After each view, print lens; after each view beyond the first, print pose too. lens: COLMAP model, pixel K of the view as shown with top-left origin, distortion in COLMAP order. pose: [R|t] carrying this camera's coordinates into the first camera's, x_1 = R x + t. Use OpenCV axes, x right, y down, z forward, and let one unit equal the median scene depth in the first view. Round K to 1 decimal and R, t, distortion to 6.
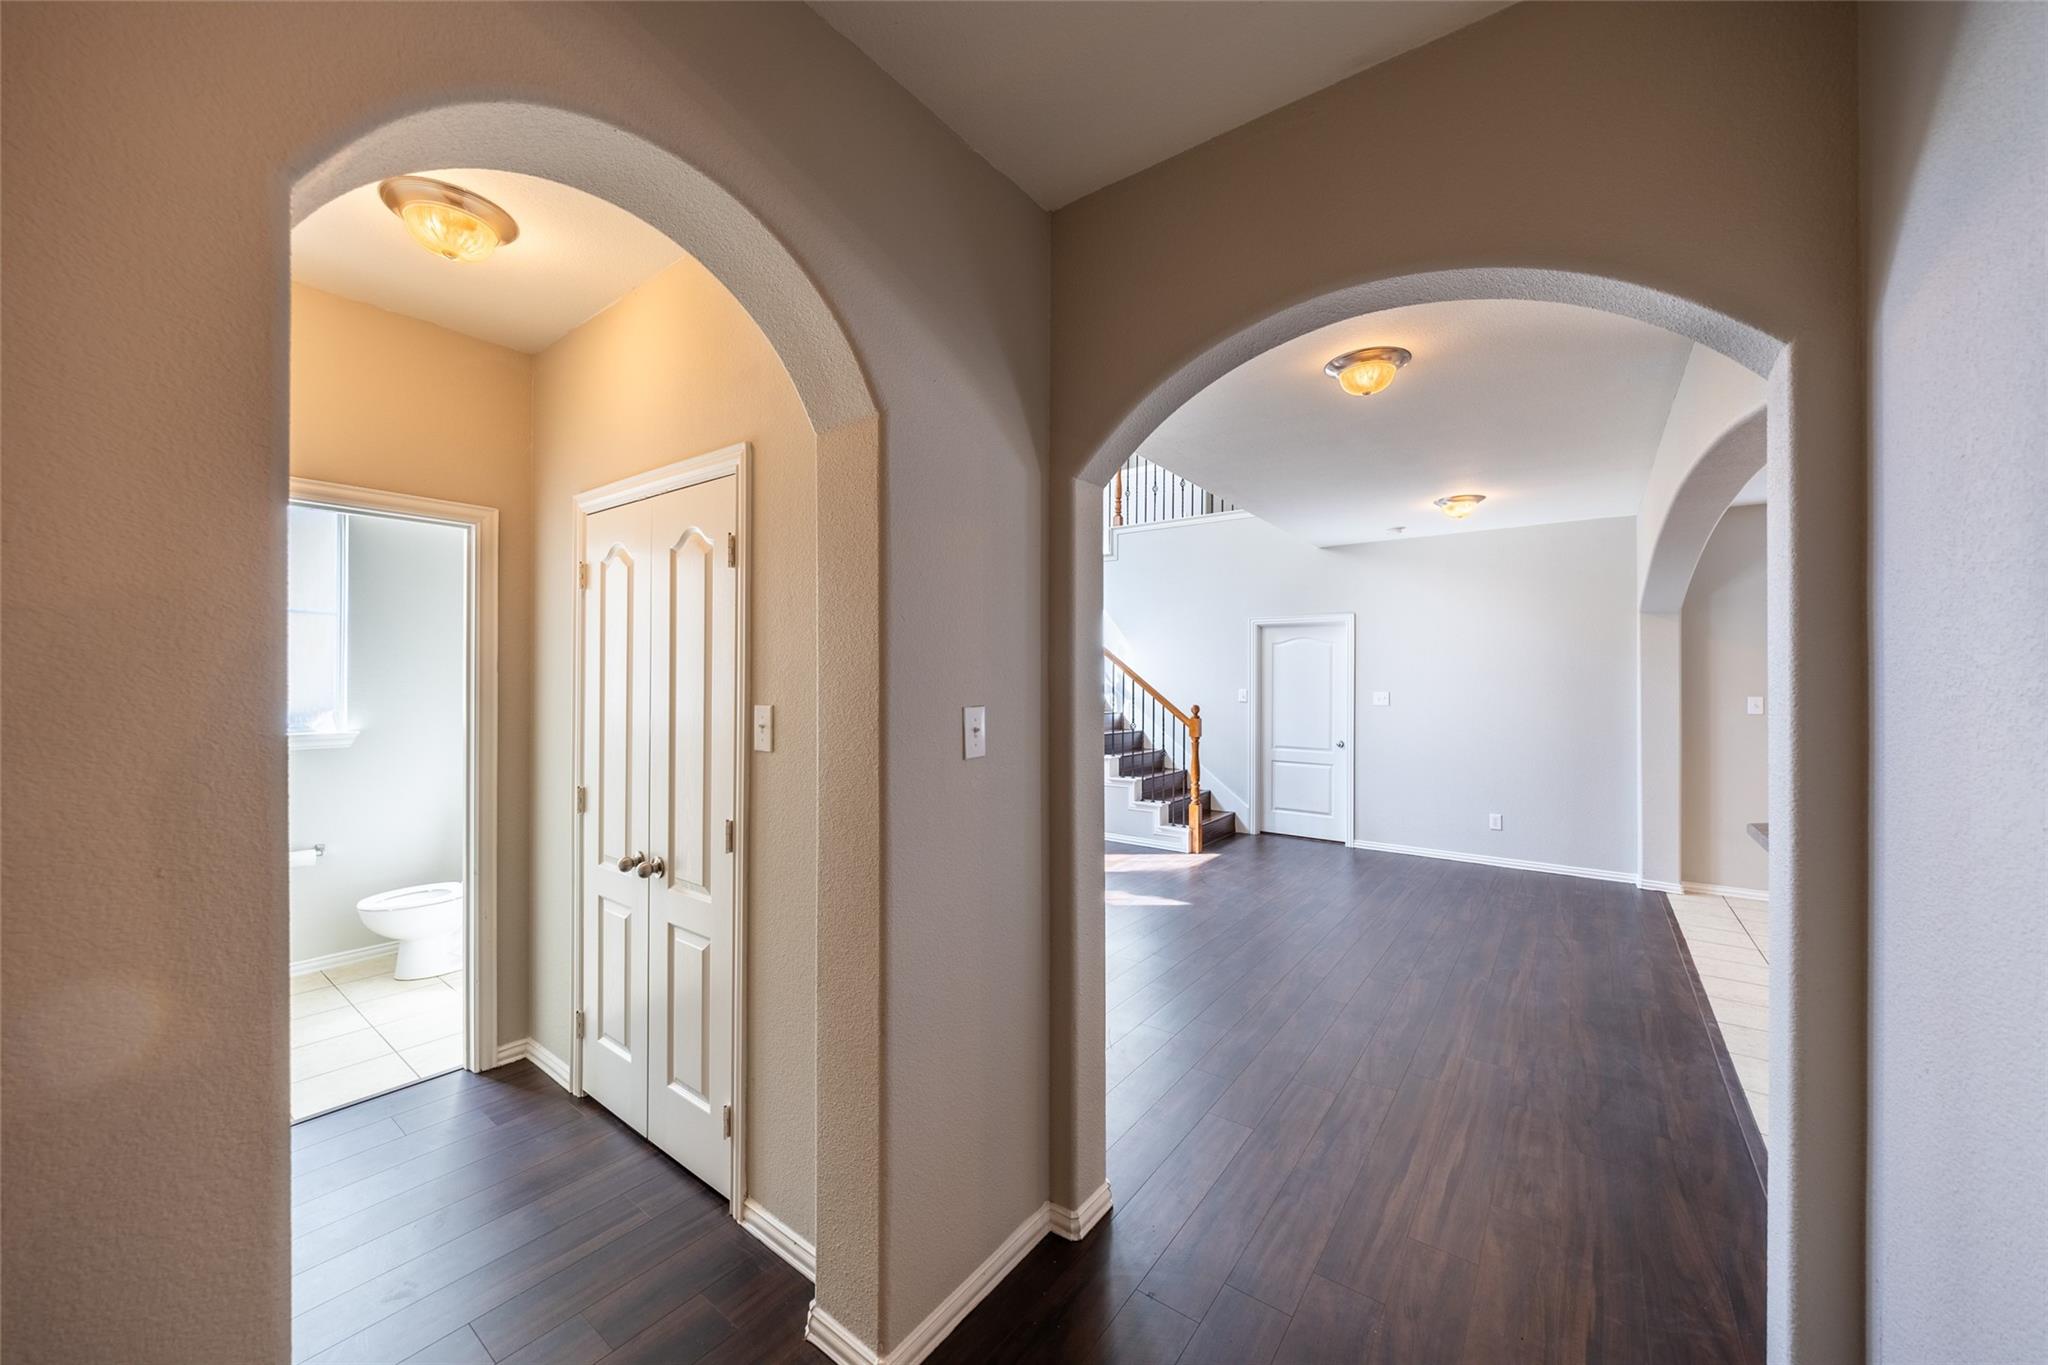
lens RADIAL K [[754.3, 0, 1024.0], [0, 754.3, 682.5], [0, 0, 1]] dist [-0.000584, -0.000060]
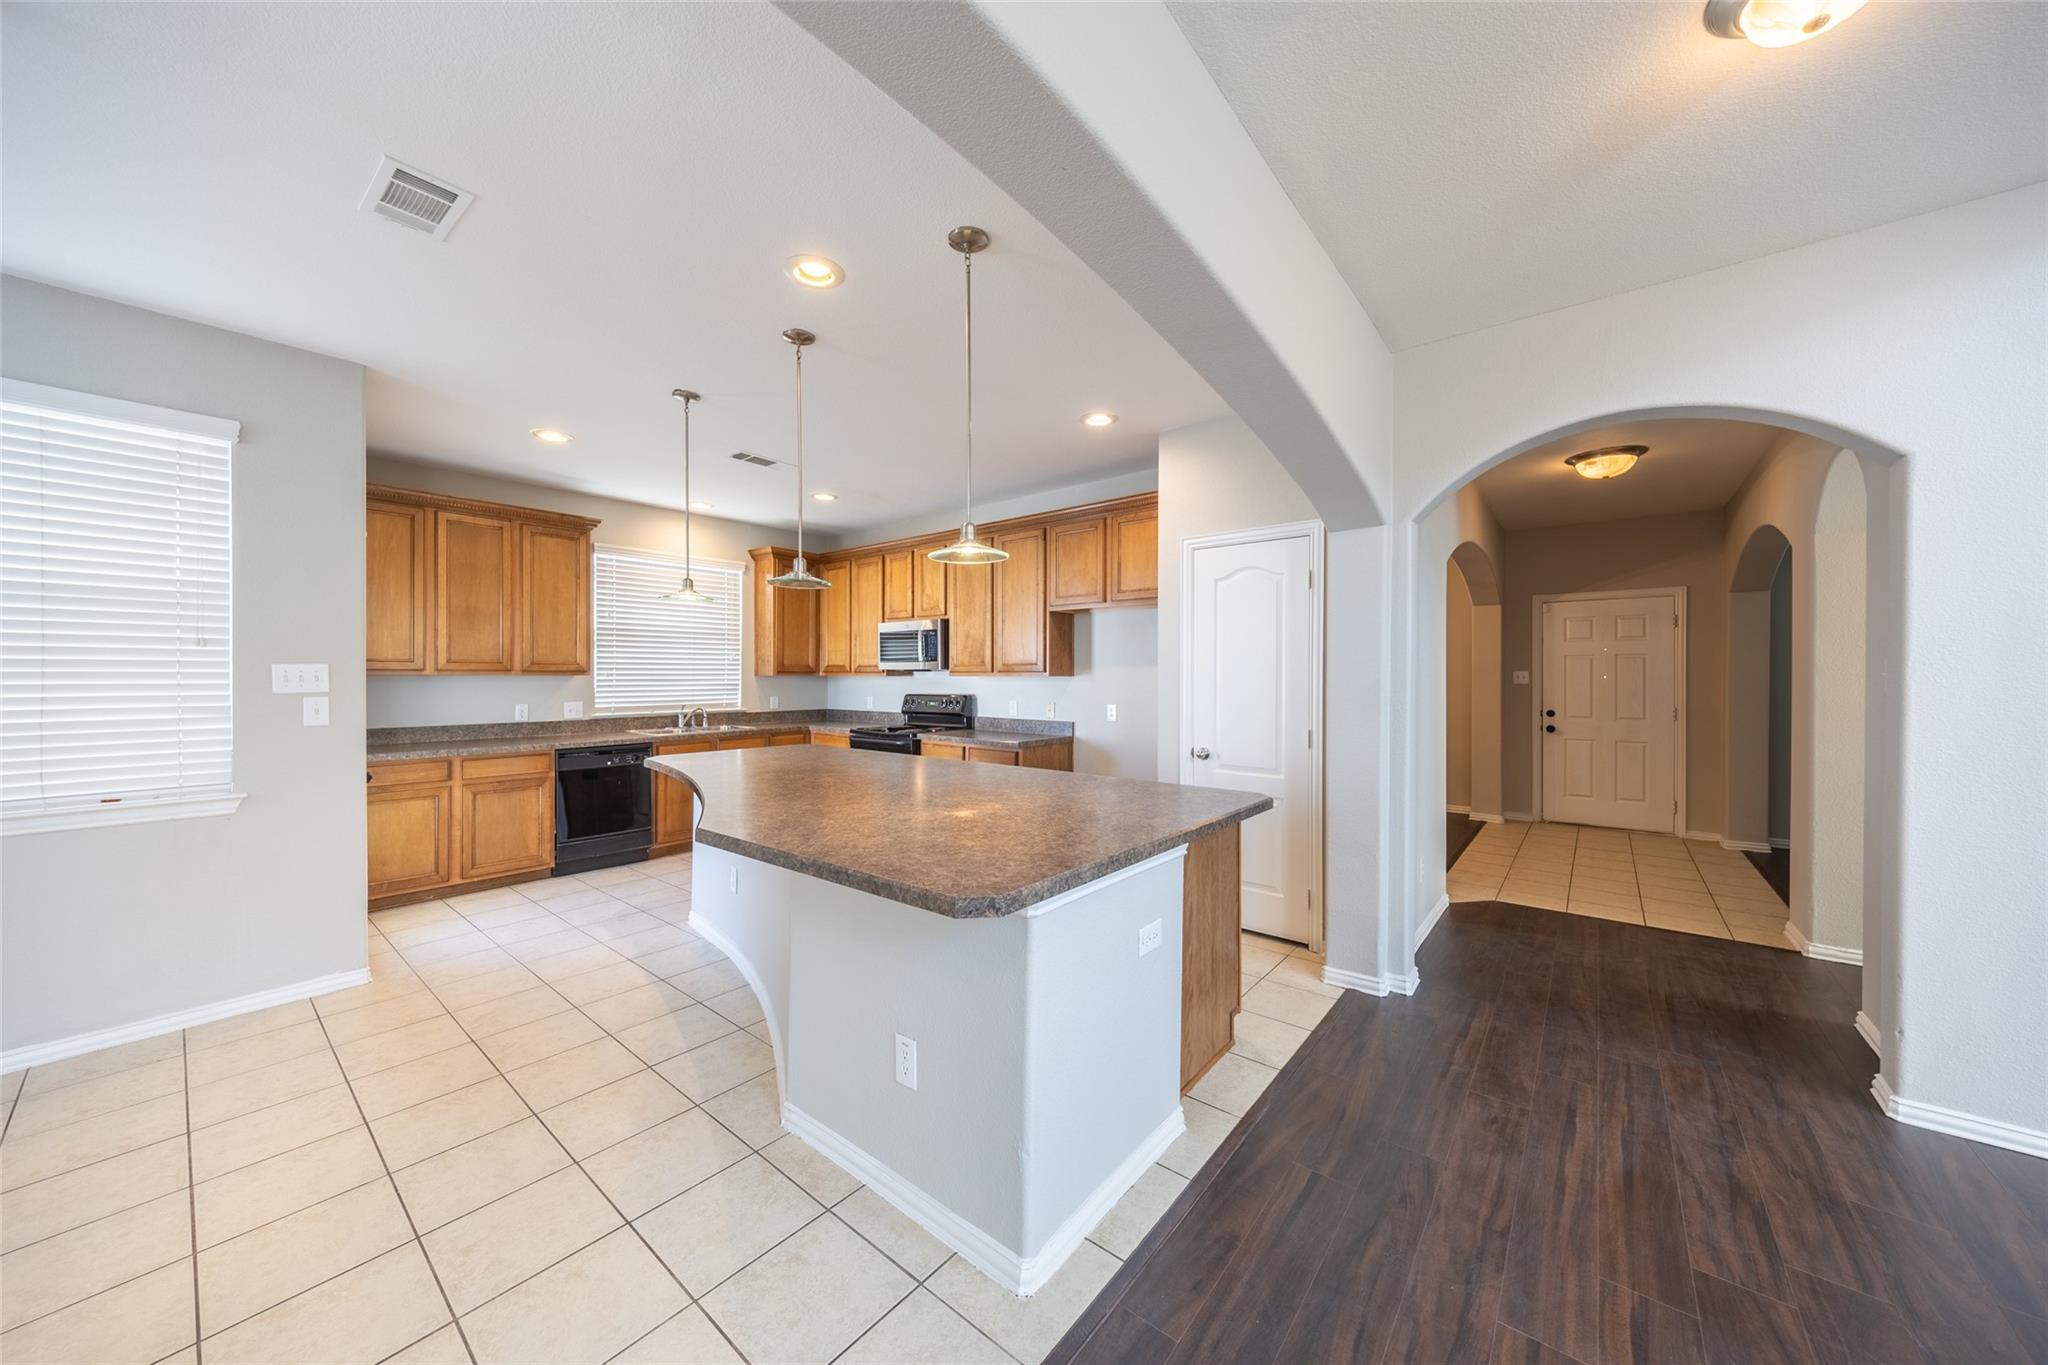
lens RADIAL K [[717.0, 0, 1028.3], [0, 717.0, 679.9], [0, 0, 1]] dist [0.001953, -0.000102]
pose [[-0.999153, -0.003756, 0.040982, 0.844035], [-0.003611, 0.999987, 0.003597, 0.039739], [-0.040995, 0.003446, -0.999153, 1.336138]]
